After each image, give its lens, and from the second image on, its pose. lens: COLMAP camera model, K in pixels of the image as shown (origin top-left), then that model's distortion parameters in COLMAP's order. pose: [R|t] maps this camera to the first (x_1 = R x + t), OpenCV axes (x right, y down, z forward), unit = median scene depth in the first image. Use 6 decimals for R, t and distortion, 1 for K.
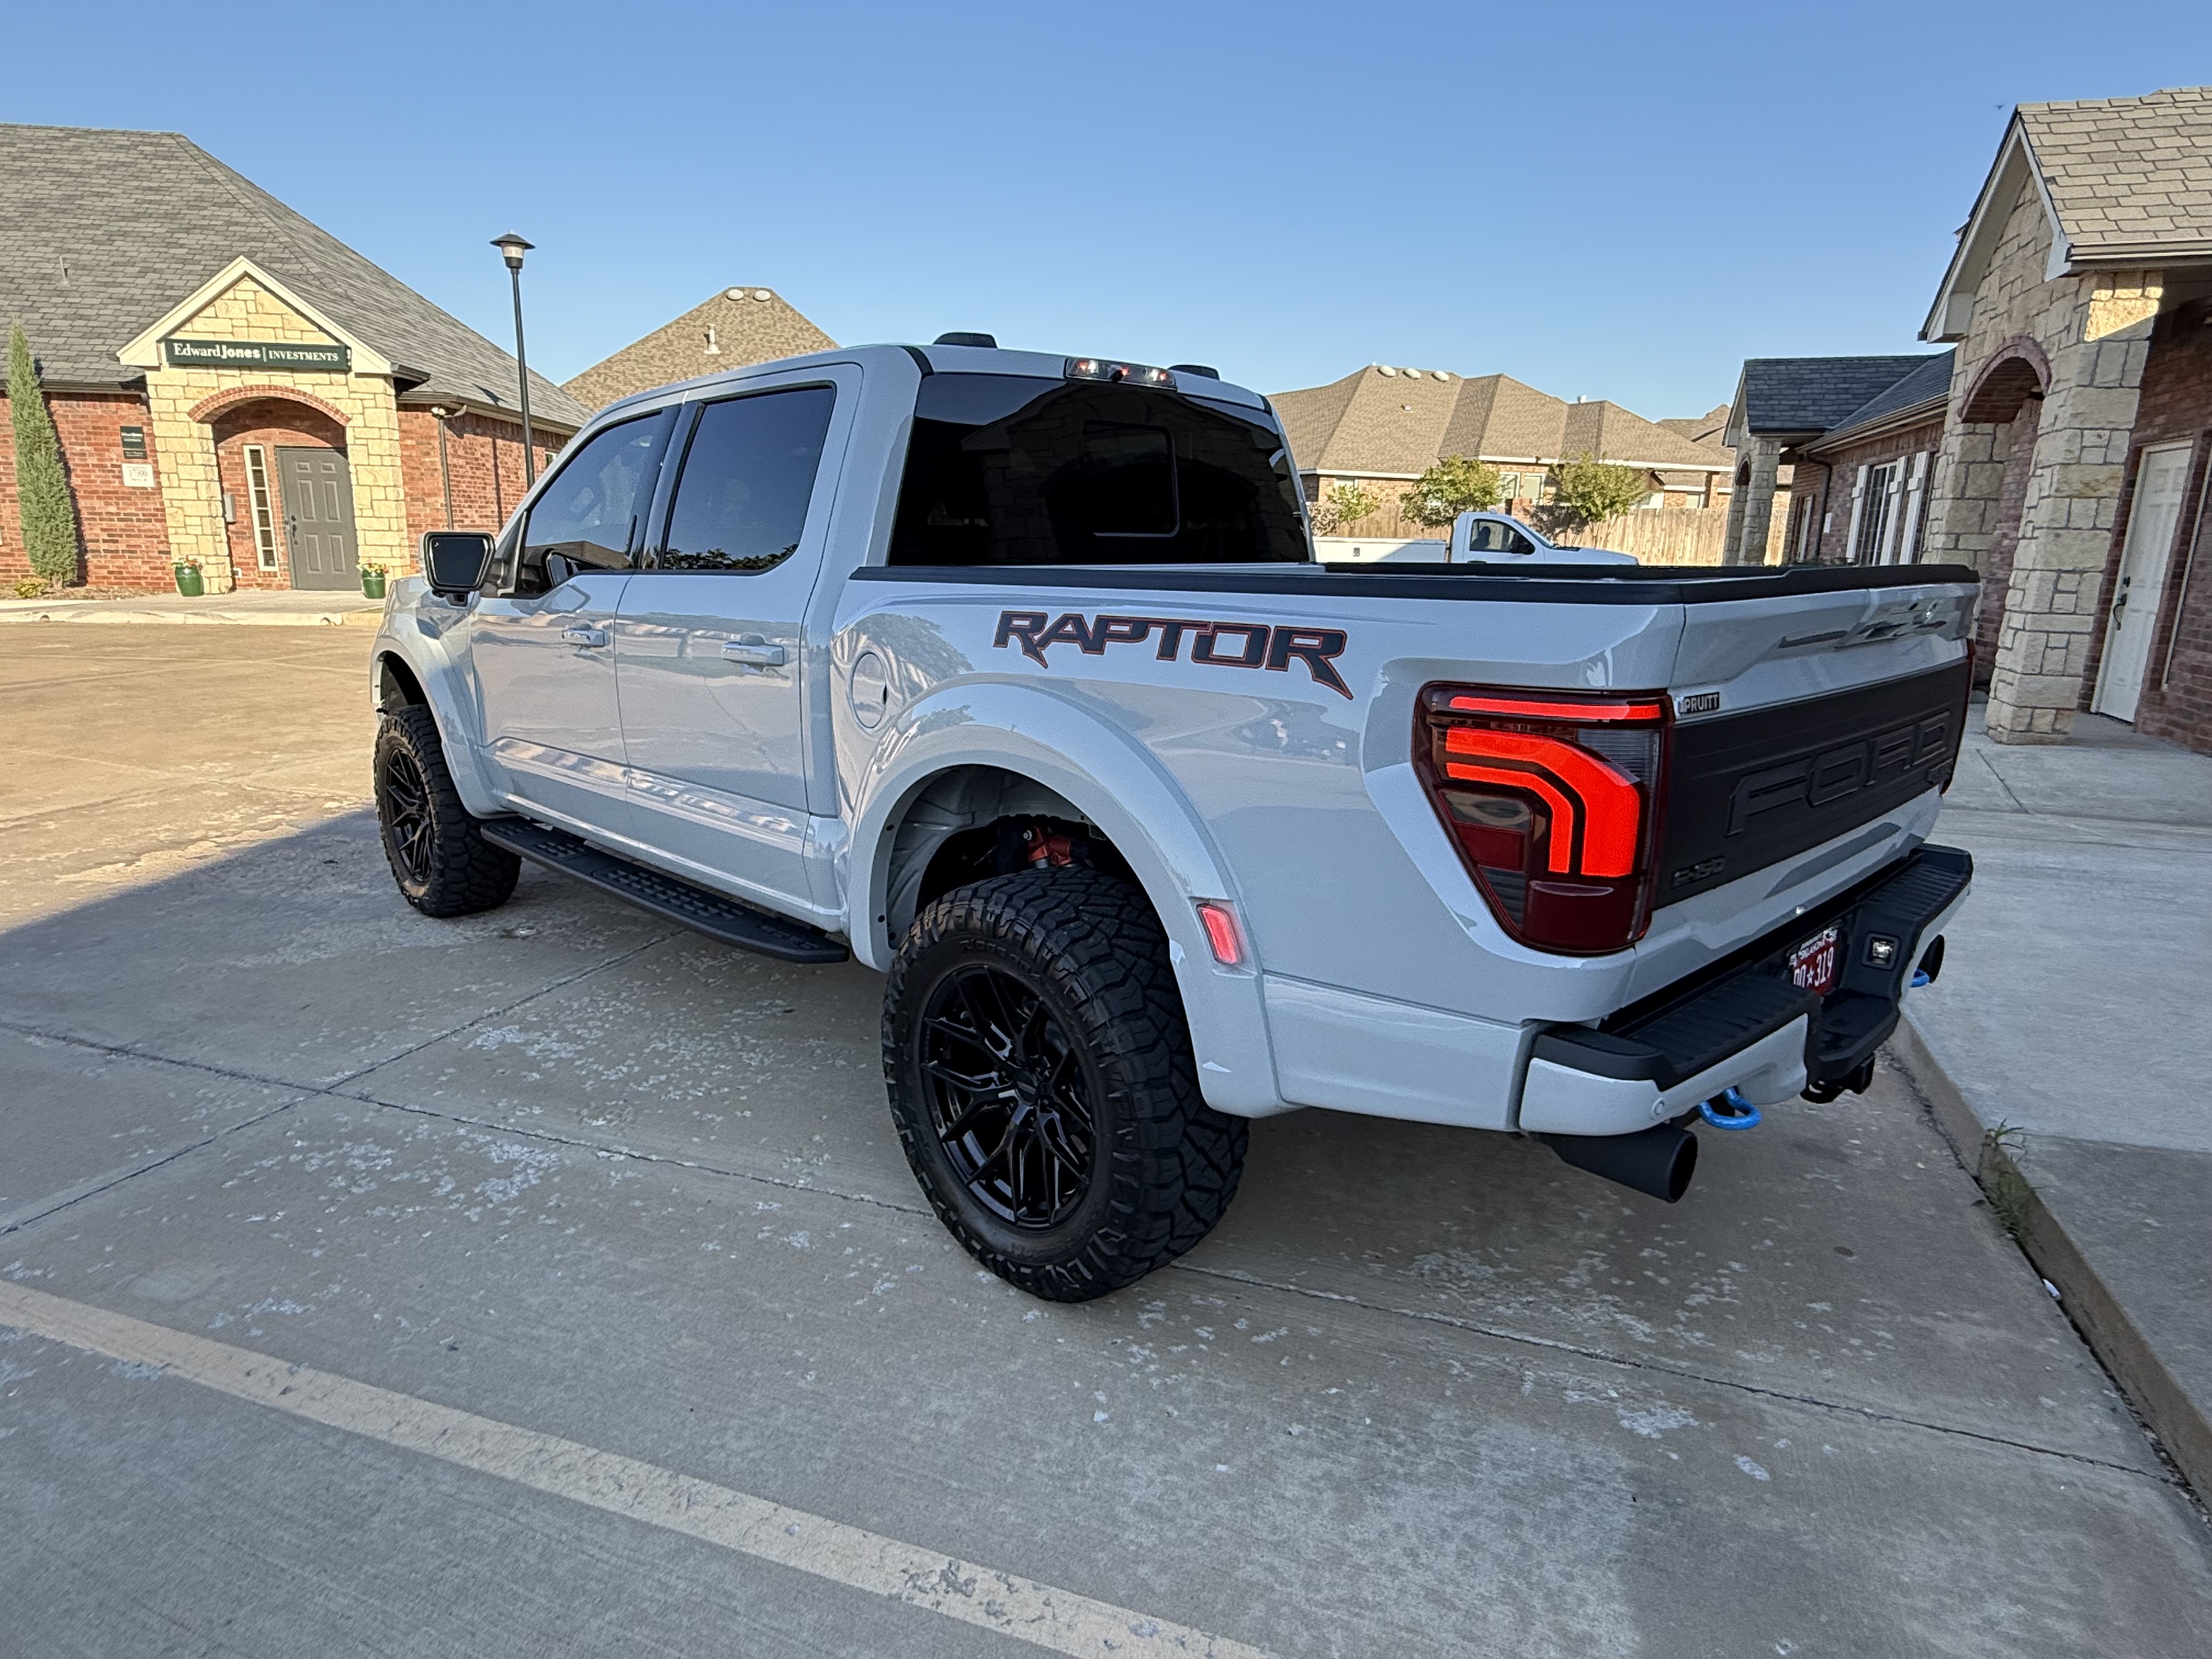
lens RADIAL K [[1282.3, 0, 1099.2], [0, 1282.3, 835.1], [0, 0, 1]] dist [-0.000147, 0.000060]
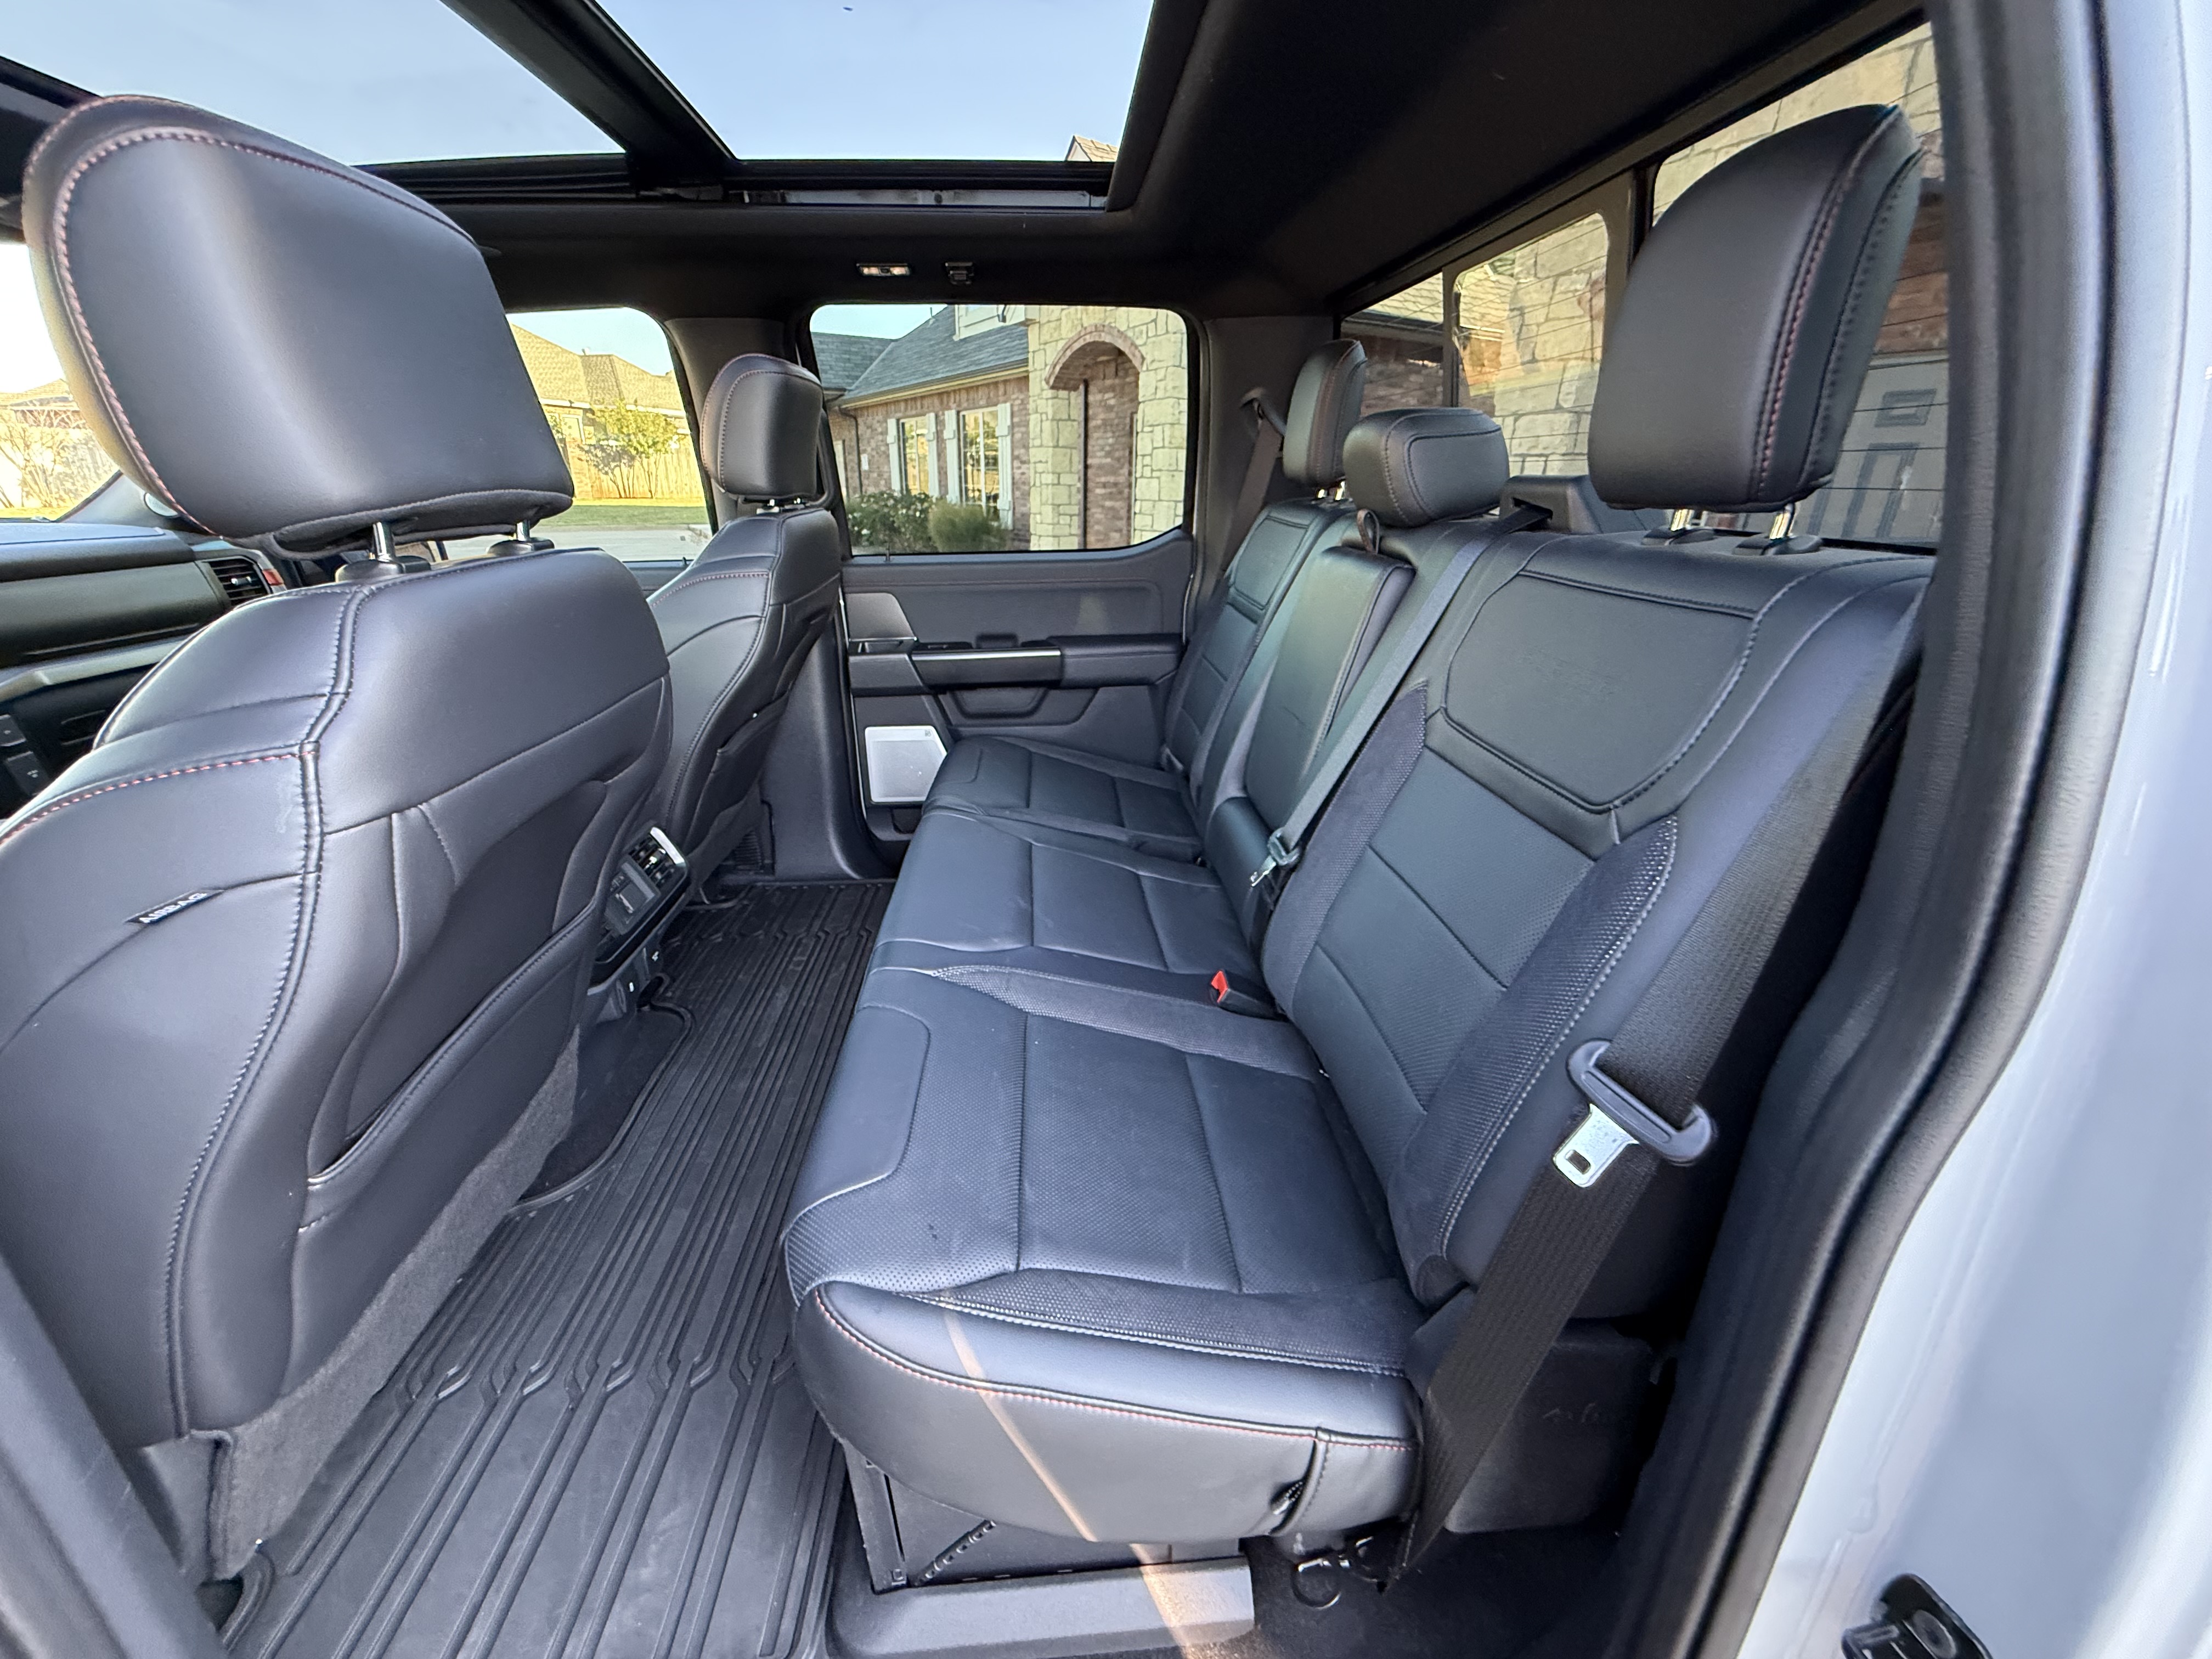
lens RADIAL K [[882.8, 0, 1100.9], [0, 882.8, 832.5], [0, 0, 1]] dist [0.000472, -0.000146]
pose [[0.651775, -0.288621, 0.701347, -0.210534], [0.171771, 0.956904, 0.234158, -0.155966], [-0.738704, -0.032147, 0.673263, 0.611938]]
